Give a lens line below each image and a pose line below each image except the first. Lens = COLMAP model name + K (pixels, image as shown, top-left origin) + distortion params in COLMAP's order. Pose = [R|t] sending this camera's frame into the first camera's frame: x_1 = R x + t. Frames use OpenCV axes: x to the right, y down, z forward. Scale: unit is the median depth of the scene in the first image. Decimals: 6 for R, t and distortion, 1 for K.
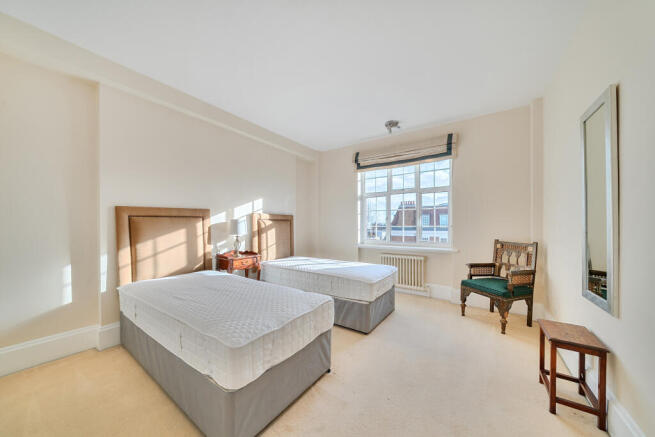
lens RADIAL K [[228.3, 0, 326.2], [0, 228.3, 222.4], [0, 0, 1]] dist [-0.000540, -0.000090]
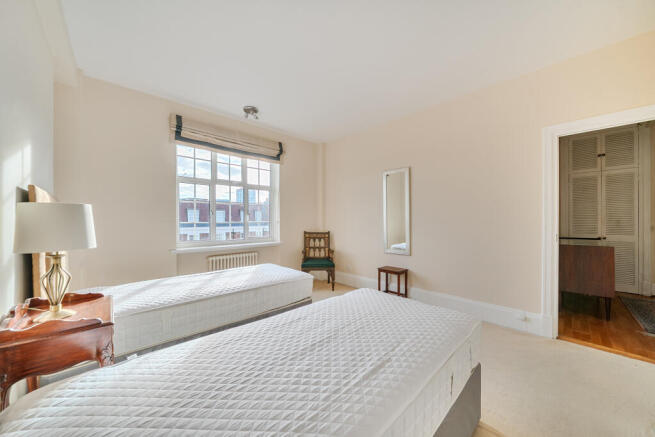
lens RADIAL K [[246.0, 0, 326.2], [0, 246.0, 219.6], [0, 0, 1]] dist [0.000683, -0.000204]
pose [[0.182607, -0.001024, 0.983186, -0.595168], [-0.015839, 0.999867, 0.003983, -0.003807], [-0.983058, -0.016300, 0.182566, 0.498384]]
